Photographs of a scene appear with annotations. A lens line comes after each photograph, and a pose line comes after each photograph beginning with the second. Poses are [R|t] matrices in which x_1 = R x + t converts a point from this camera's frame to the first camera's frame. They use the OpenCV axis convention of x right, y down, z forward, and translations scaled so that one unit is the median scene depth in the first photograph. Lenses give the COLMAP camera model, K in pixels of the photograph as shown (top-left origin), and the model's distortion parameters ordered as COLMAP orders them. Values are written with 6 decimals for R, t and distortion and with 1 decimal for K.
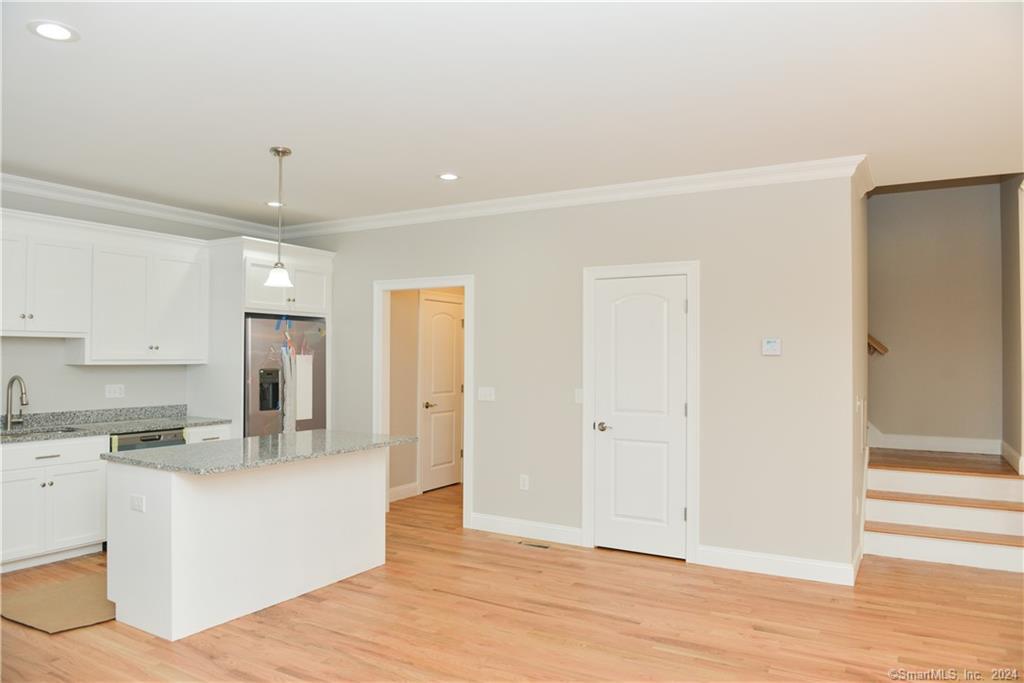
lens RADIAL K [[702.5, 0, 513.7], [0, 702.5, 343.4], [0, 0, 1]] dist [-0.048577, -0.004682]
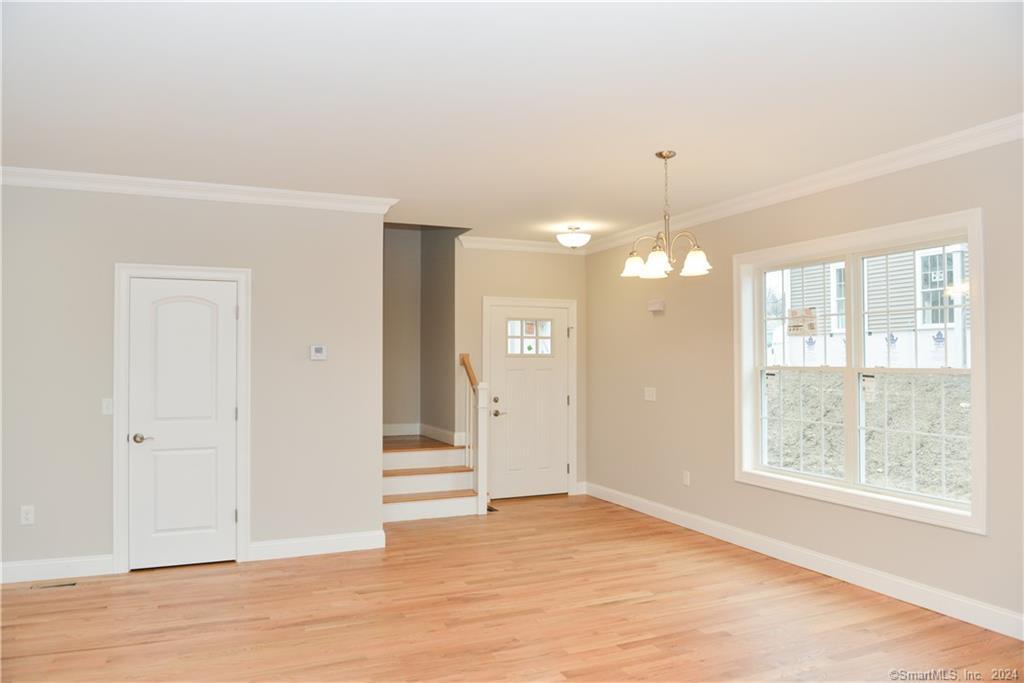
lens RADIAL K [[702.5, 0, 502.5], [0, 702.5, 342.8], [0, 0, 1]] dist [-0.048577, -0.004682]
pose [[0.593592, 0.013607, 0.804651, -0.323138], [-0.008194, 0.999907, -0.010864, -0.000891], [-0.804724, -0.000144, 0.593648, 0.073504]]
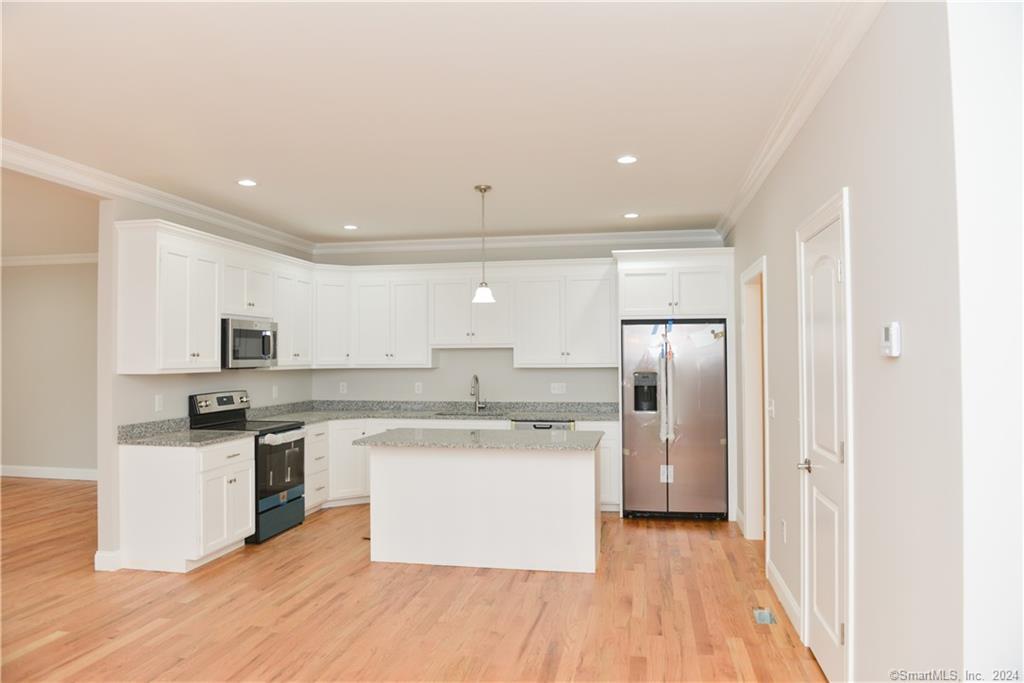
lens RADIAL K [[702.5, 0, 506.6], [0, 702.5, 337.2], [0, 0, 1]] dist [-0.048577, -0.004682]
pose [[0.330992, -0.035029, -0.942983, 0.646782], [0.025368, 0.999280, -0.028216, 0.009986], [0.943293, -0.014582, 0.331642, 0.518673]]
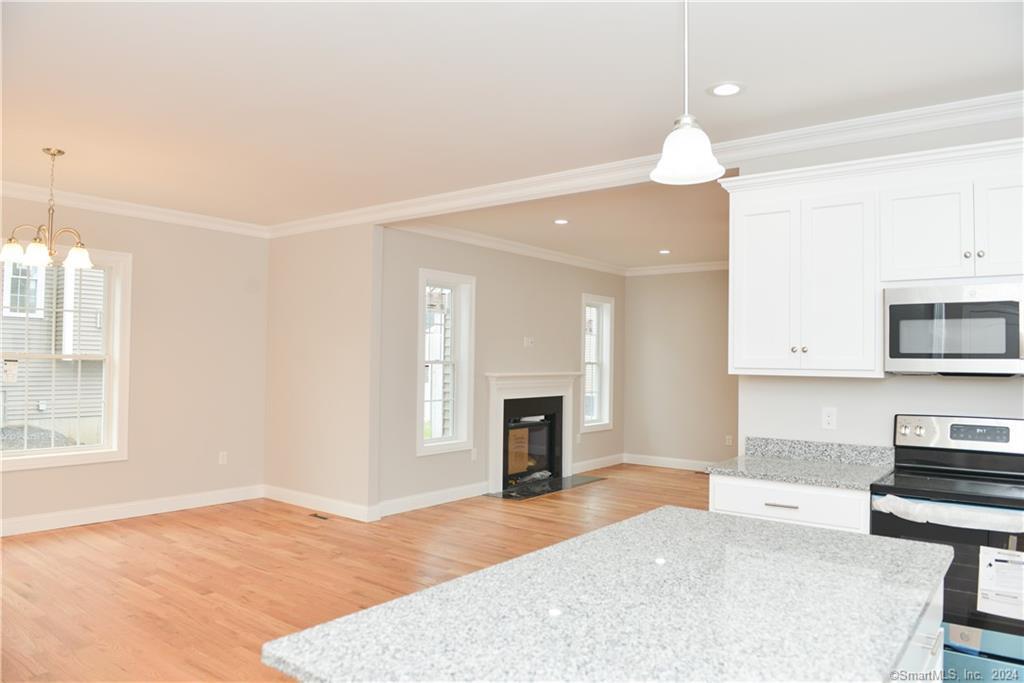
lens RADIAL K [[702.5, 0, 521.4], [0, 702.5, 347.3], [0, 0, 1]] dist [-0.048577, -0.004682]
pose [[-0.992390, -0.019860, 0.121519, -0.238256], [-0.024113, 0.999143, -0.033633, 0.022784], [-0.120747, -0.036307, -0.992019, 1.130002]]
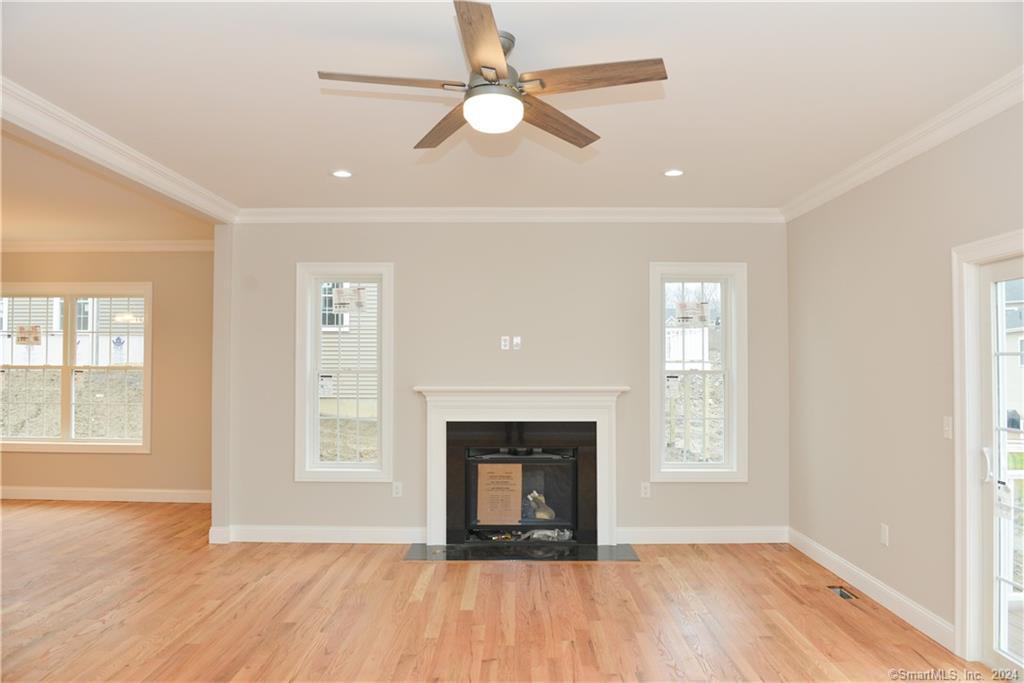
lens RADIAL K [[702.5, 0, 508.9], [0, 702.5, 347.6], [0, 0, 1]] dist [-0.048577, -0.004682]
pose [[-0.502941, 0.008813, 0.864276, -0.991889], [-0.021502, 0.999511, -0.022705, -0.007843], [-0.864053, -0.030003, -0.502505, 0.168112]]
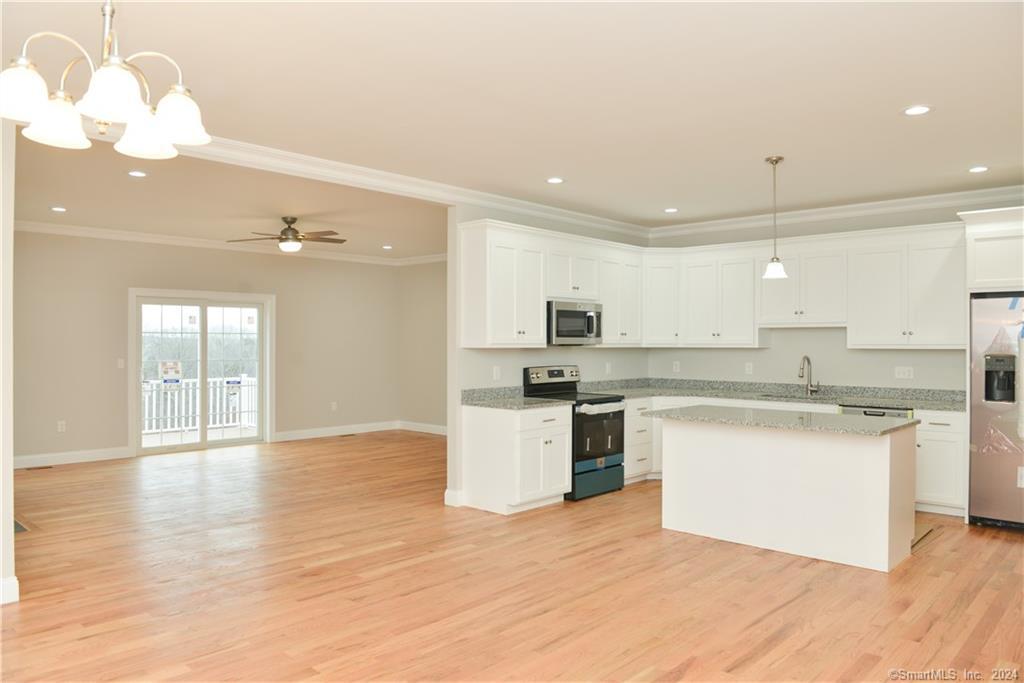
lens RADIAL K [[702.5, 0, 507.8], [0, 702.5, 342.5], [0, 0, 1]] dist [-0.048577, -0.004682]
pose [[-0.231004, -0.007937, -0.972920, 0.711752], [0.013866, 0.999838, -0.011449, 0.025289], [0.972854, -0.016135, -0.230856, 0.676026]]
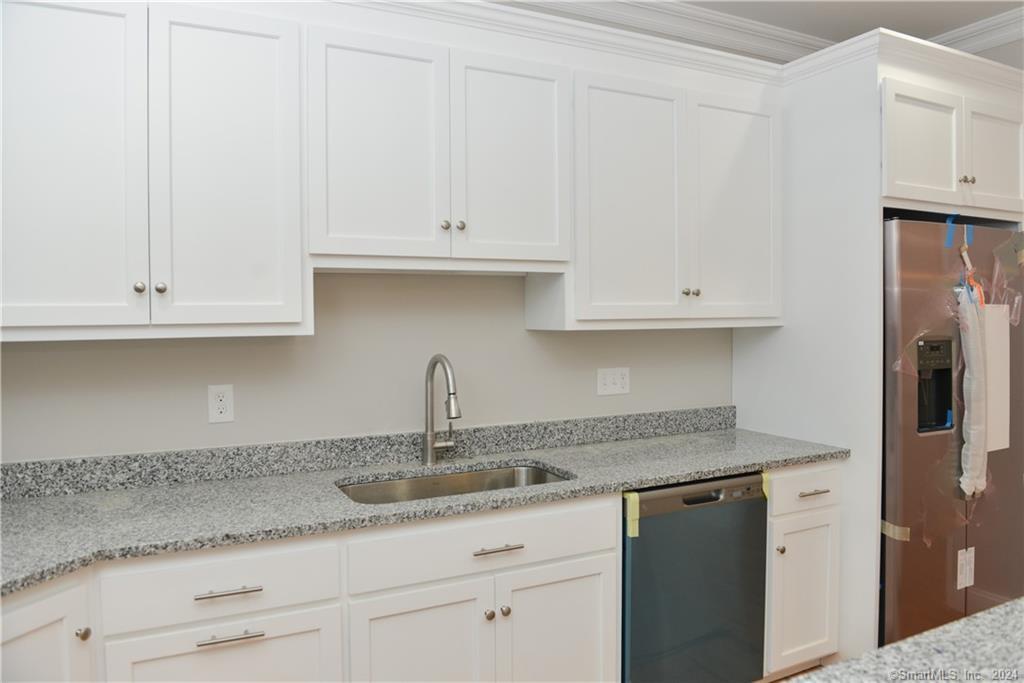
lens RADIAL K [[702.5, 0, 524.0], [0, 702.5, 333.8], [0, 0, 1]] dist [-0.048577, -0.004682]
pose [[0.841349, 0.000157, -0.540491, -0.377311], [0.023433, 0.999049, 0.036767, 0.014475], [0.539983, -0.043599, 0.840546, 0.566846]]
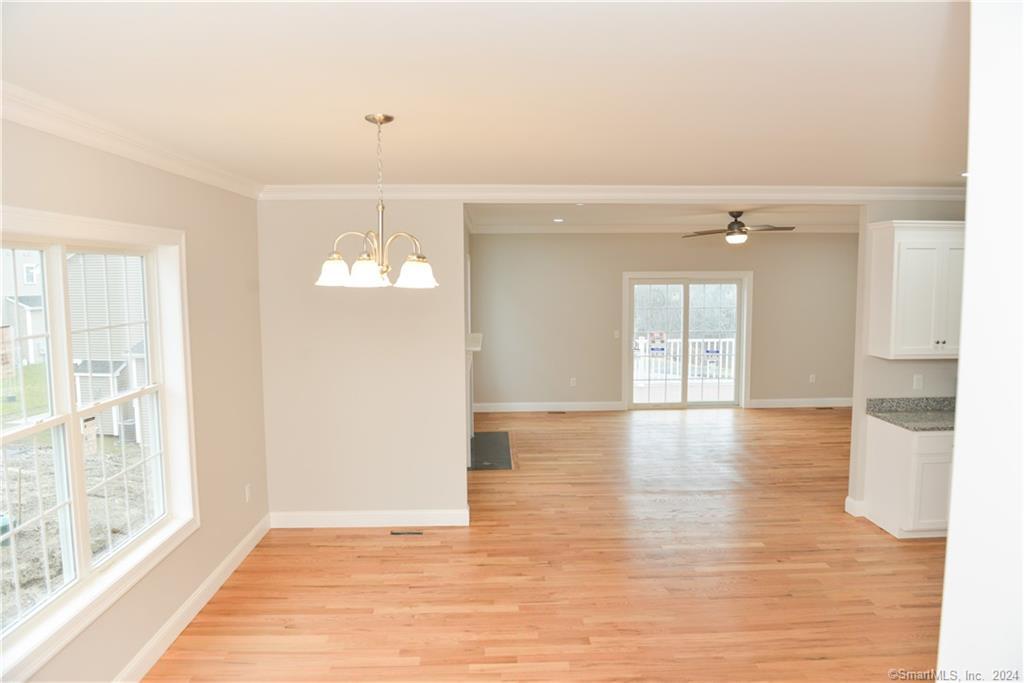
lens RADIAL K [[702.5, 0, 532.8], [0, 702.5, 329.3], [0, 0, 1]] dist [-0.048577, -0.004682]
pose [[-0.835354, 0.036790, -0.548480, 0.637816], [0.003474, 0.998091, 0.061656, -0.088240], [0.549702, 0.049599, -0.833887, 0.948440]]
